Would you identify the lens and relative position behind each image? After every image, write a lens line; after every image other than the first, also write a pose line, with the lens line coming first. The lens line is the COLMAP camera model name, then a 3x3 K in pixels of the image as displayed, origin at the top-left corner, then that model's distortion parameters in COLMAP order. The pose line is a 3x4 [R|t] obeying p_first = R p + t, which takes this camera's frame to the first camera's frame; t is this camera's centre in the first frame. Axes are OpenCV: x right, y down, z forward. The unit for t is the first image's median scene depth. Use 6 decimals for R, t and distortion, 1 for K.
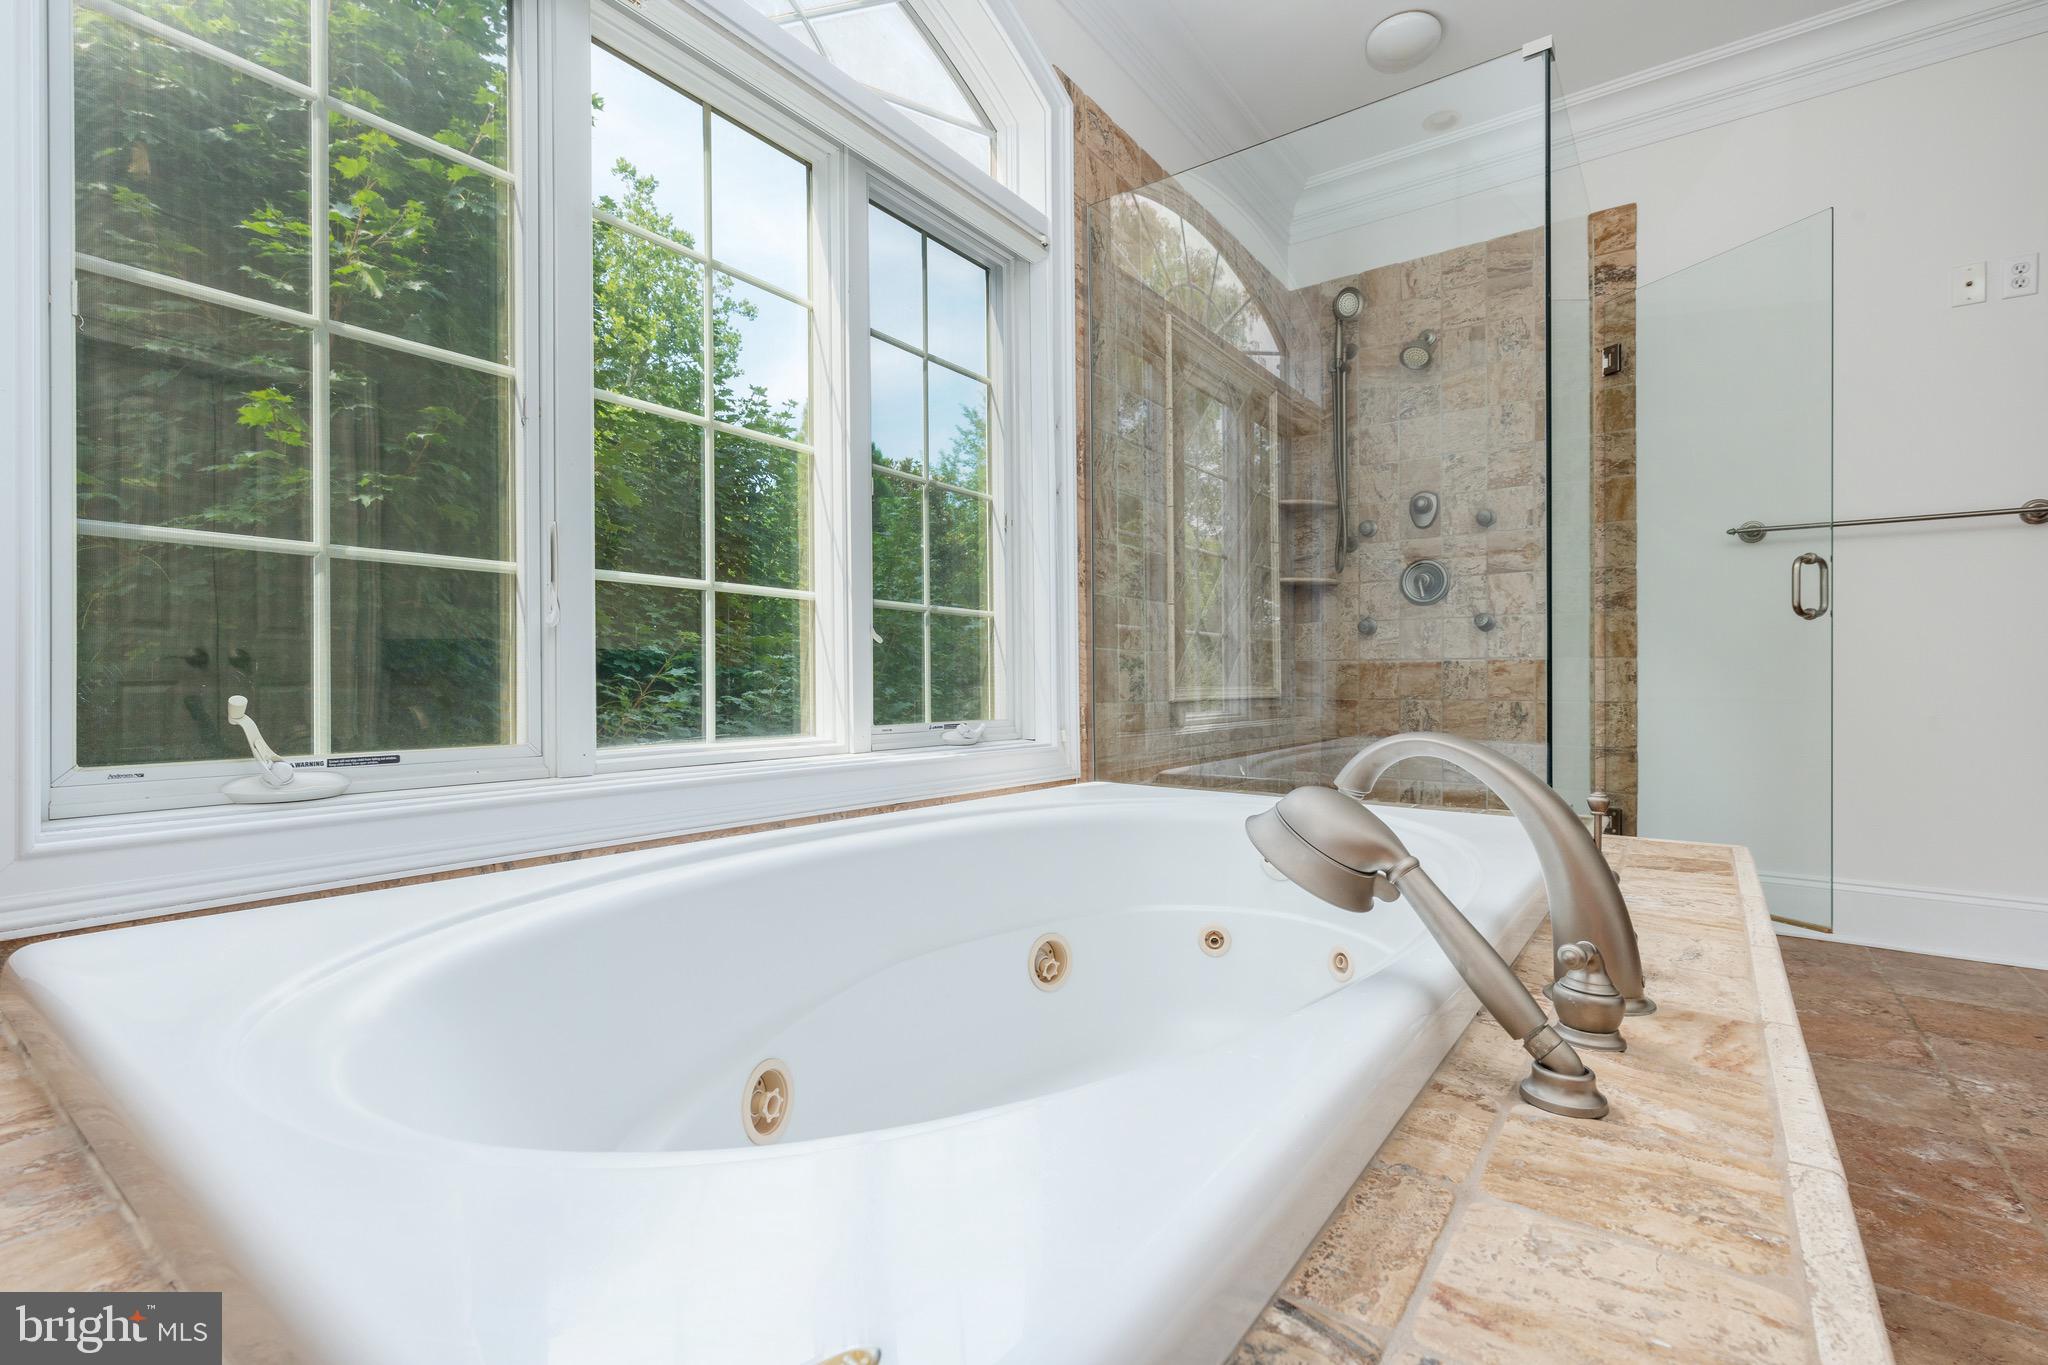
lens RADIAL K [[910.0, 0, 1023.3], [0, 910.0, 681.6], [0, 0, 1]] dist [0.000486, -0.000178]
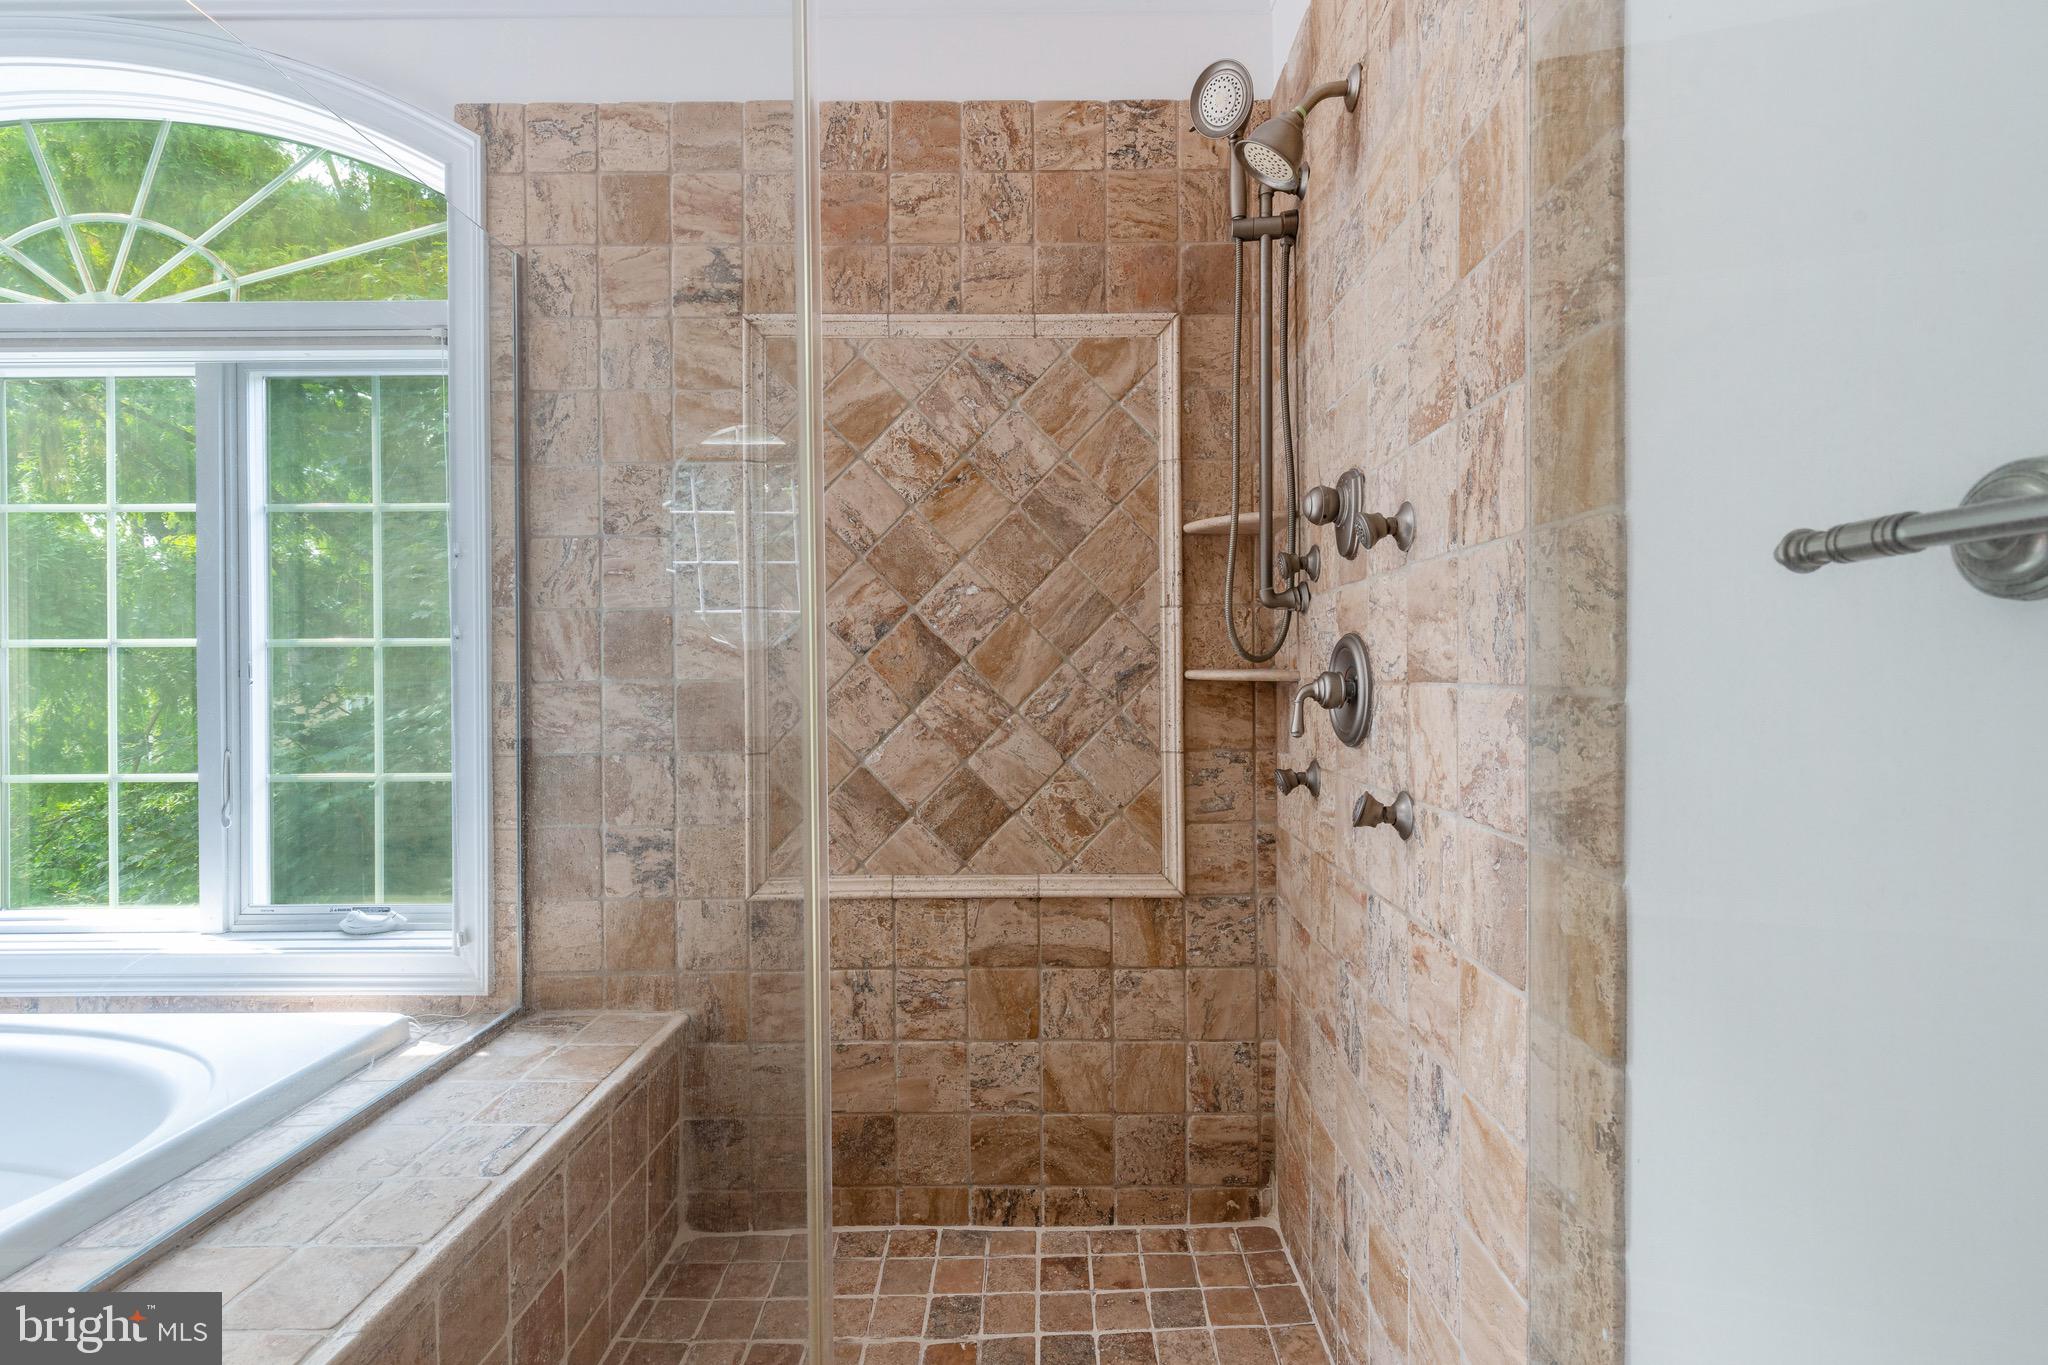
lens RADIAL K [[910.0, 0, 1027.6], [0, 910.0, 687.6], [0, 0, 1]] dist [0.000486, -0.000178]
pose [[0.603936, 0.001752, -0.797031, 0.767430], [0.003925, 0.999979, 0.005172, -0.129195], [0.797023, -0.006251, 0.603916, 0.719785]]
